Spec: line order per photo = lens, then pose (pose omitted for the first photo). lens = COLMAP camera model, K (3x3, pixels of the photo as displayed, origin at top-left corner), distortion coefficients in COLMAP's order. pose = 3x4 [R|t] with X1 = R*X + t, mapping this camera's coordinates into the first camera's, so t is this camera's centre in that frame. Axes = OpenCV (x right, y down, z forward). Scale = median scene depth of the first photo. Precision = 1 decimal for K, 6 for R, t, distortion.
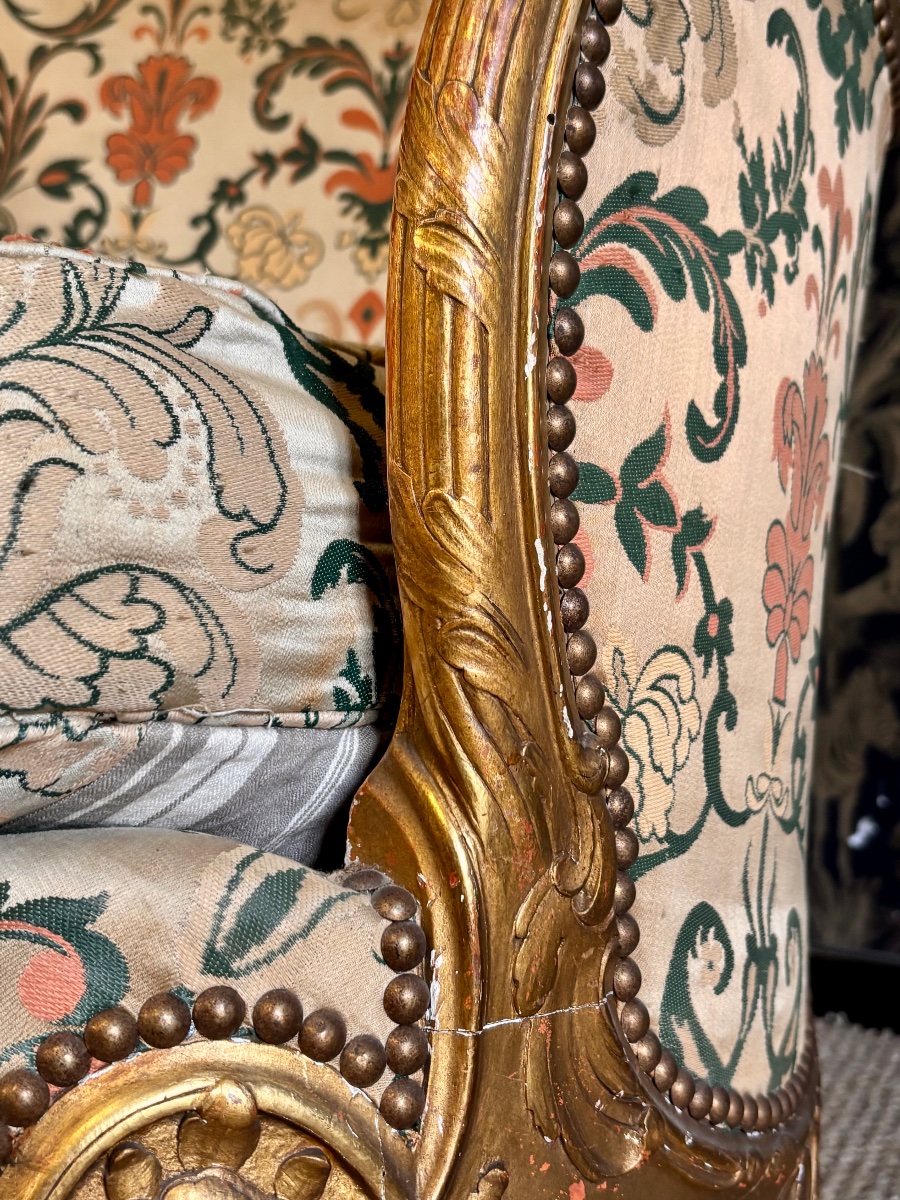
lens RADIAL K [[1470.7, 0, 450.0], [0, 1470.7, 600.0], [0, 0, 1]] dist [0.200613, -0.780430]
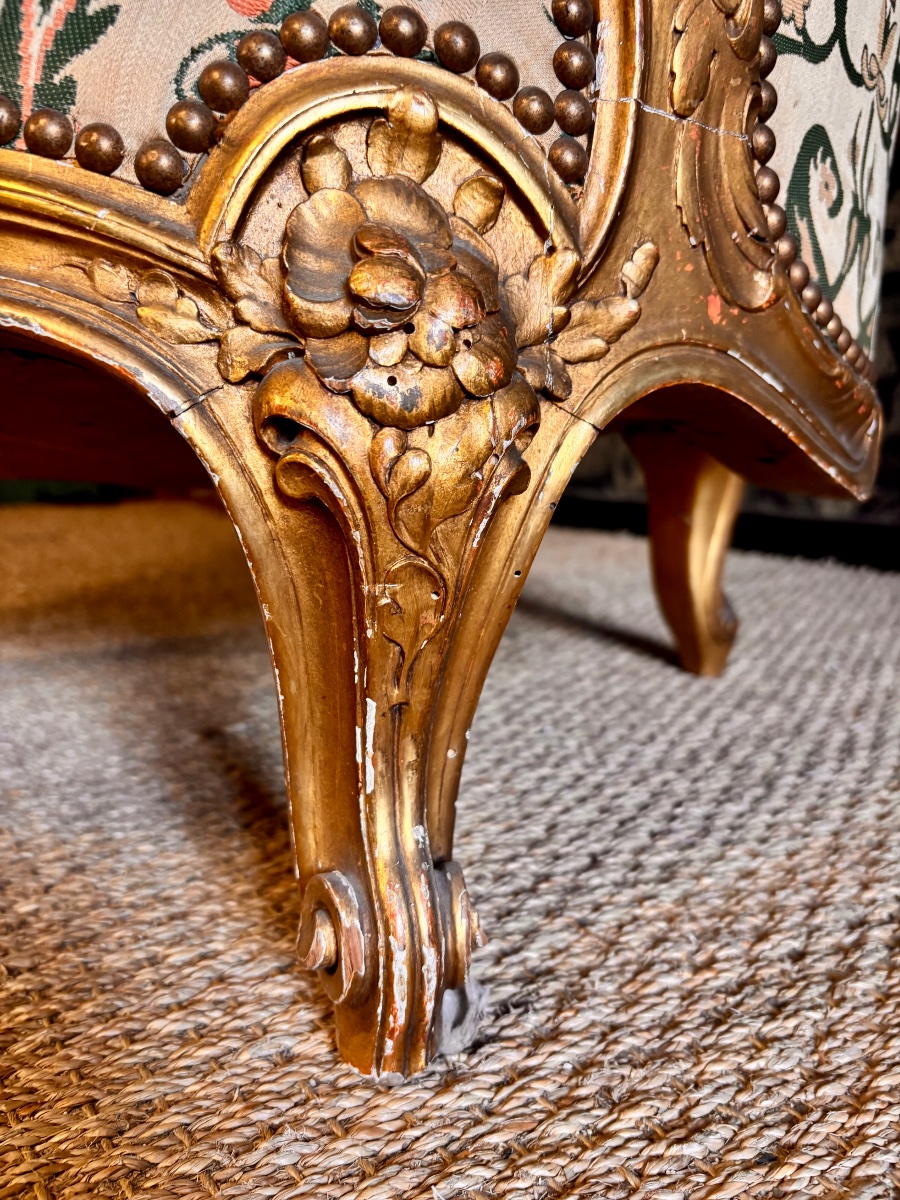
lens RADIAL K [[932.3, 0, 450.0], [0, 932.3, 600.0], [0, 0, 1]] dist [0.000614, -0.005269]
pose [[0.994415, 0.021094, -0.103413, -0.041043], [-0.001880, 0.983208, 0.182476, 0.533462], [0.105525, -0.181262, 0.977757, 0.257030]]
